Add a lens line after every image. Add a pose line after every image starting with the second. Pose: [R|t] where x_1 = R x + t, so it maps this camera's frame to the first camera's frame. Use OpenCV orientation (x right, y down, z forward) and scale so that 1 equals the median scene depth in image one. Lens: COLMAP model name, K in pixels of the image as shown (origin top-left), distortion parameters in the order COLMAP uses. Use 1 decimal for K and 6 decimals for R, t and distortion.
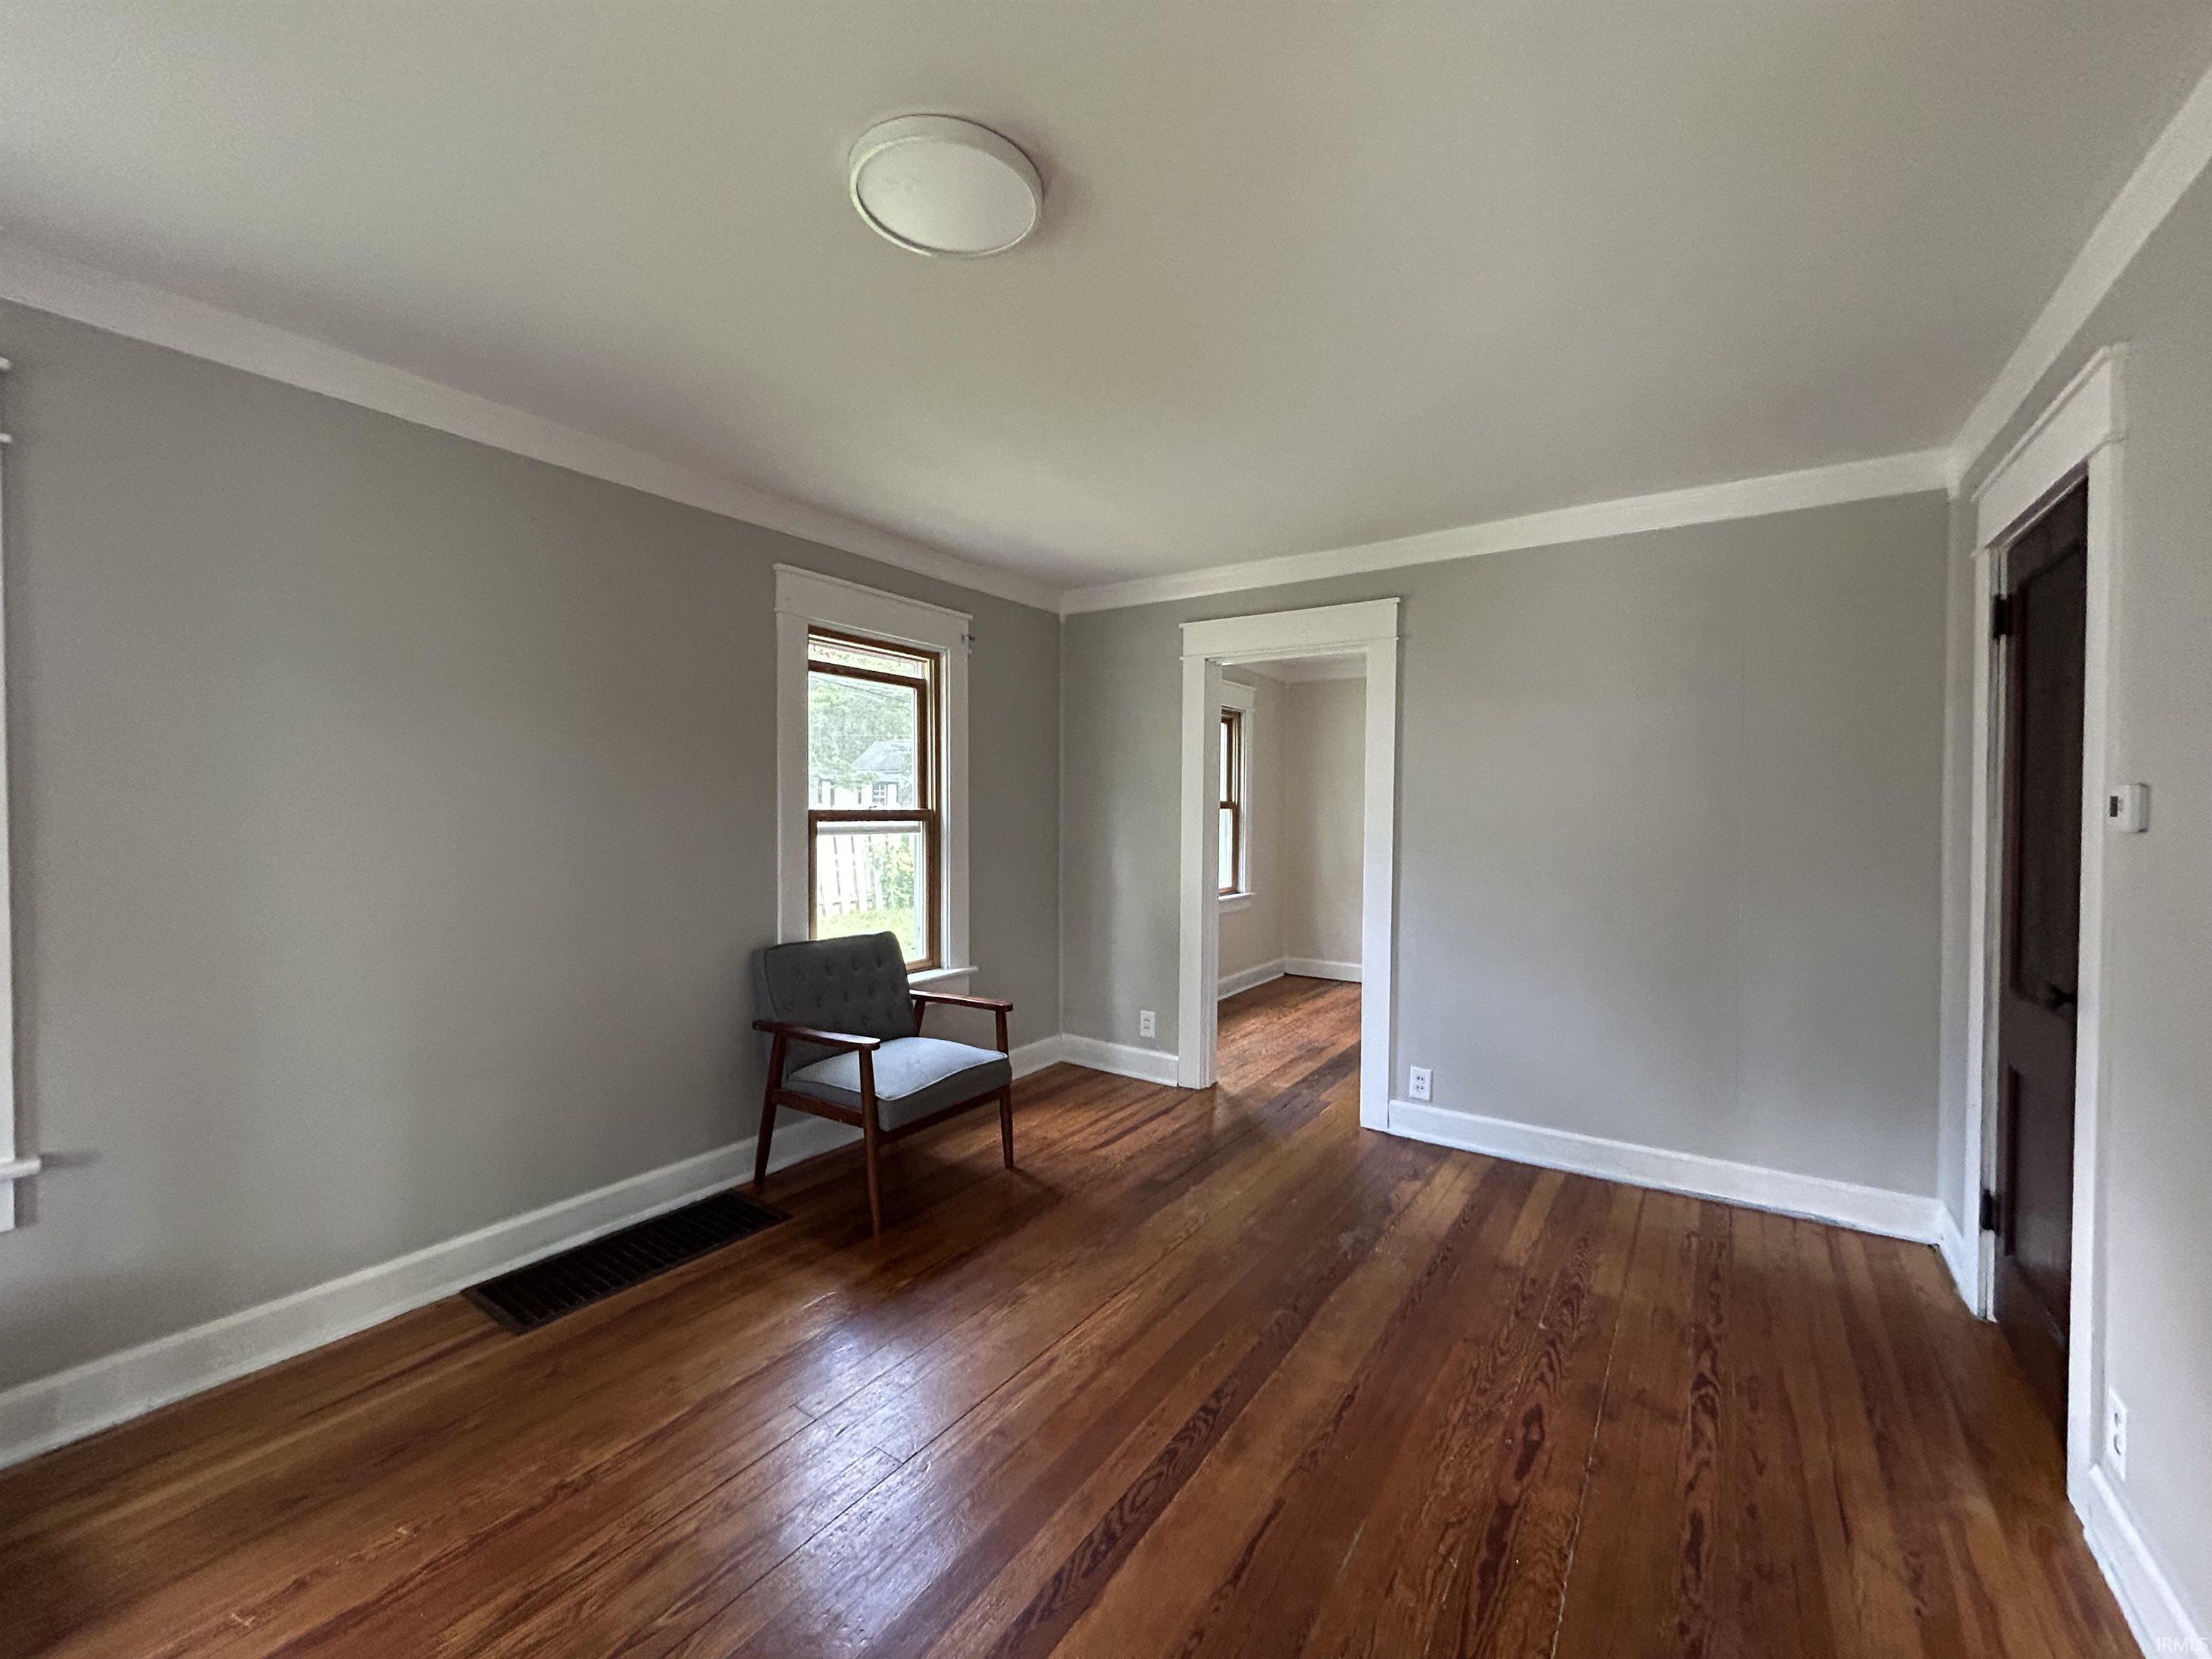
lens RADIAL K [[896.0, 0, 1106.0], [0, 896.0, 829.5], [0, 0, 1]] dist [0.002037, 0.000014]
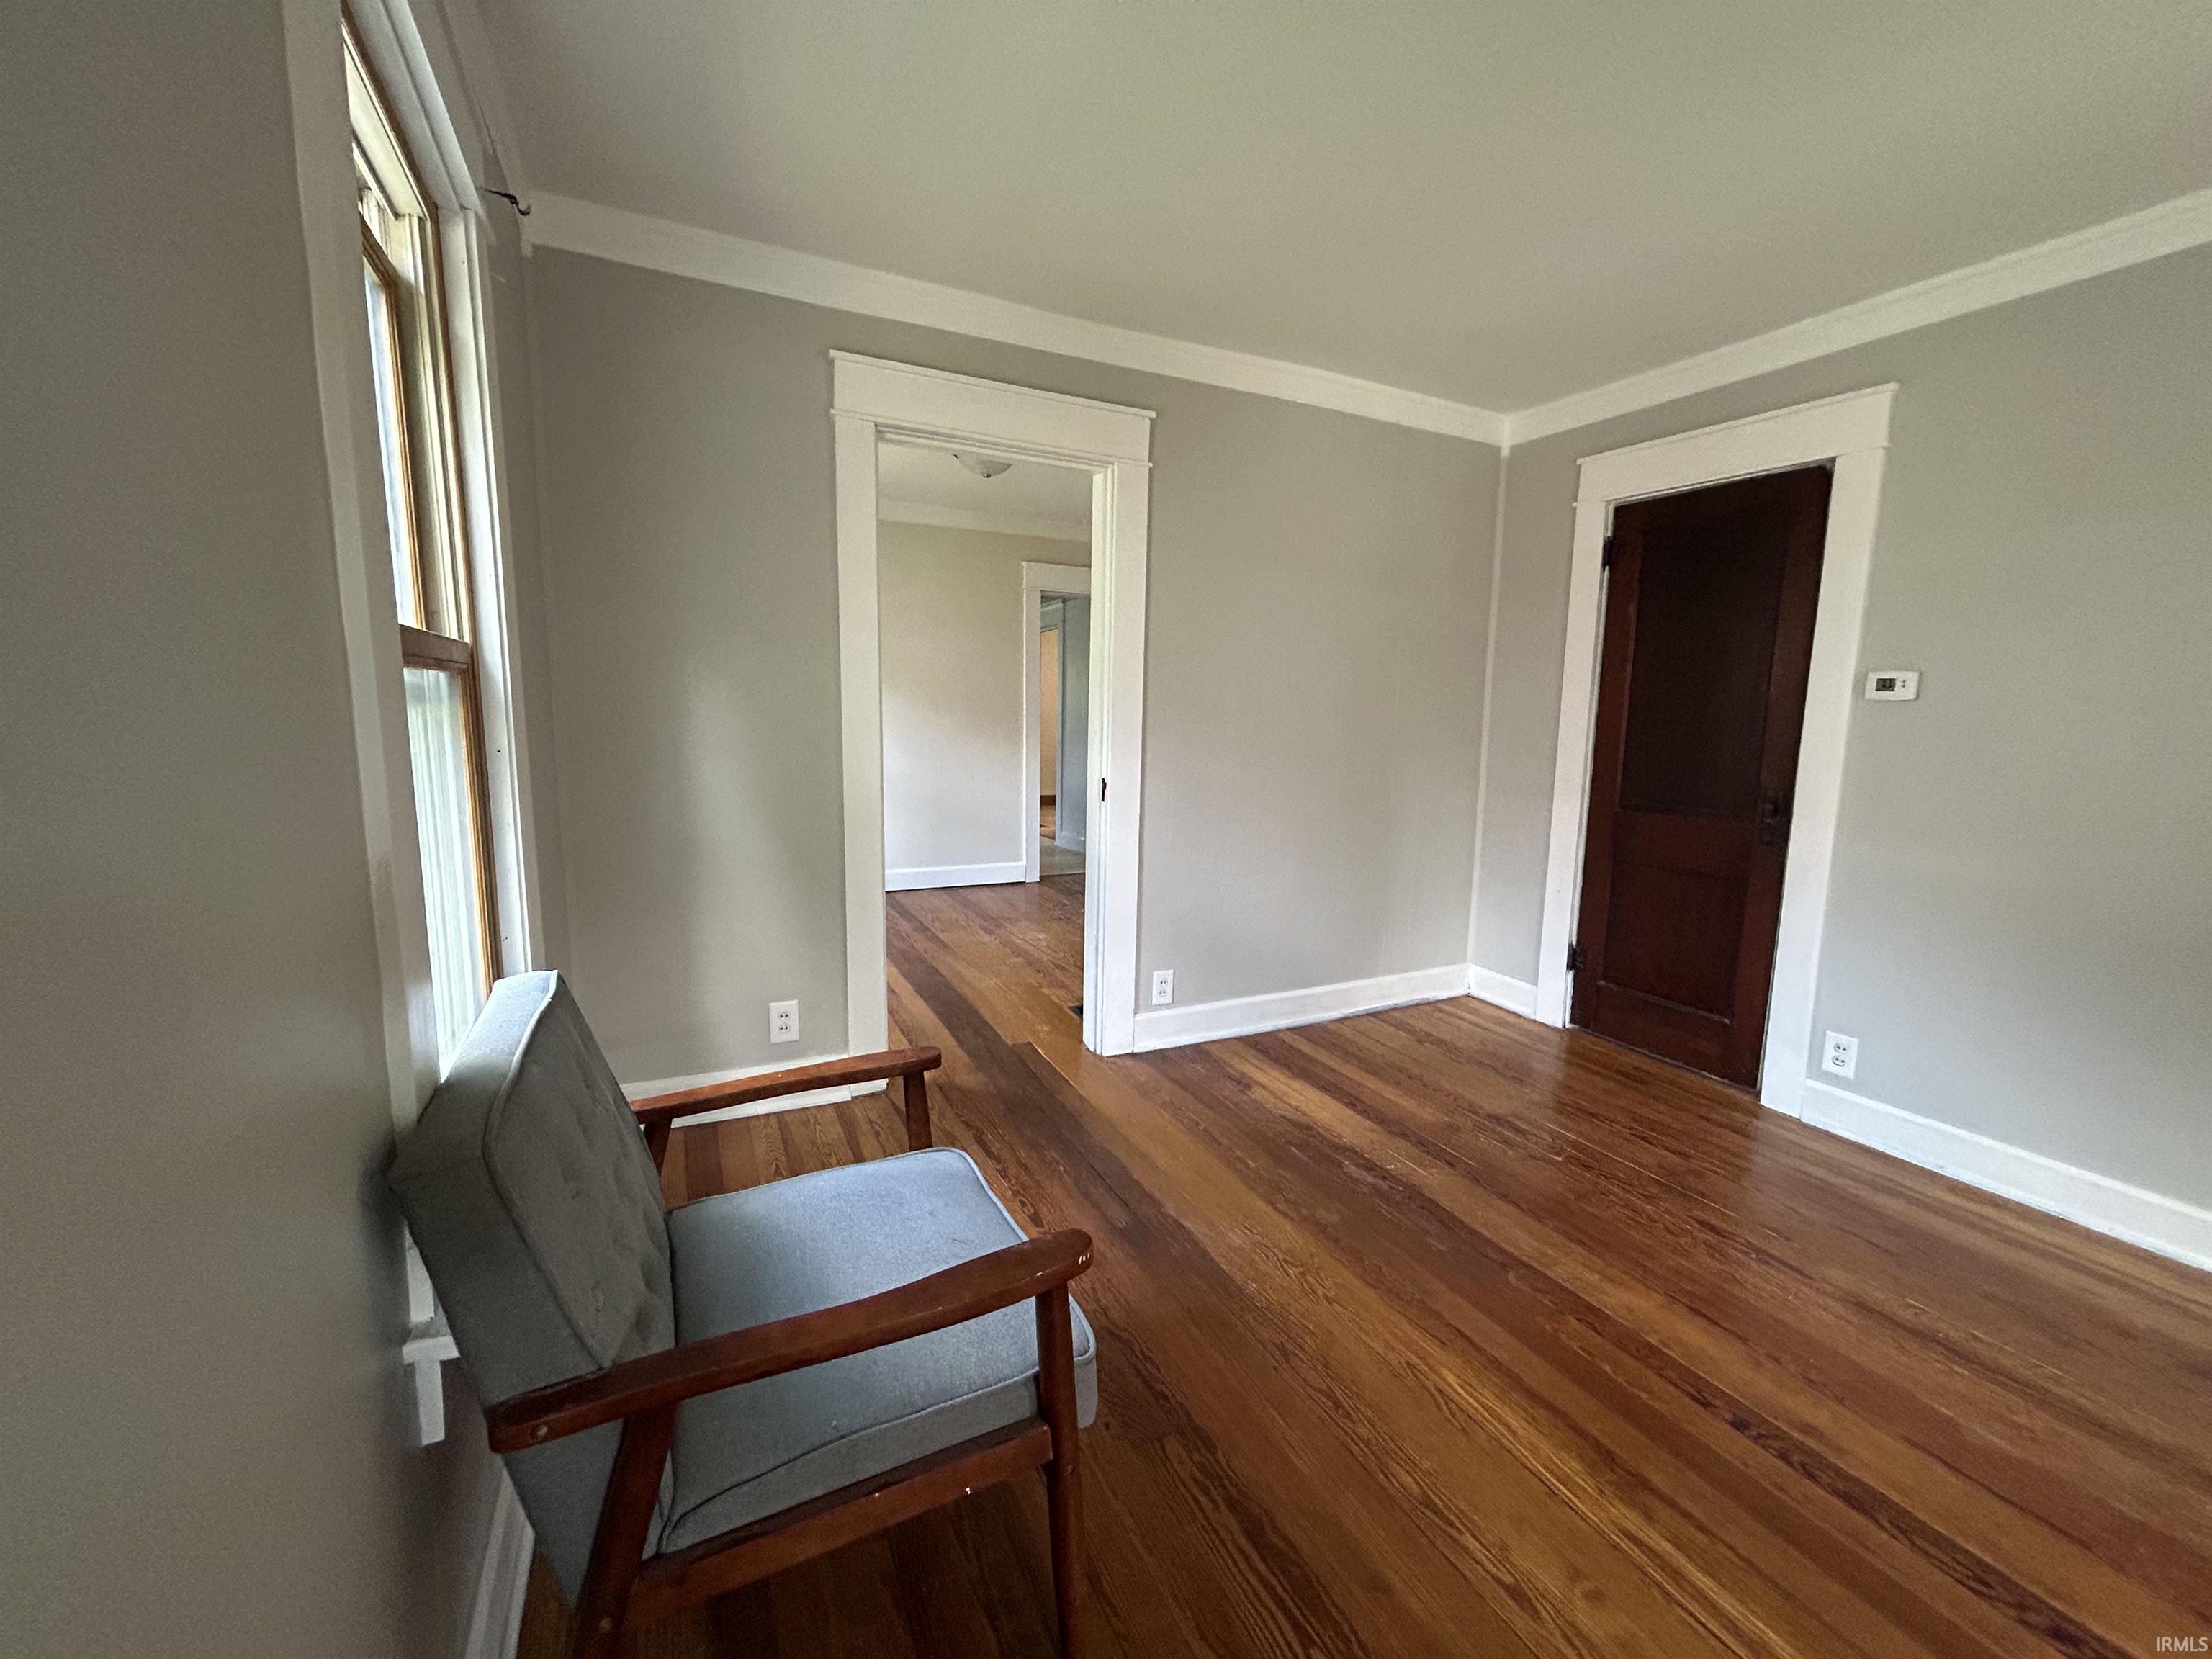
lens RADIAL K [[896.0, 0, 1106.0], [0, 896.0, 829.5], [0, 0, 1]] dist [0.002037, 0.000014]
pose [[0.490409, -0.118137, 0.863448, -0.493628], [0.002083, 0.990926, 0.134395, 0.005168], [-0.871490, -0.064110, 0.486205, 0.704176]]
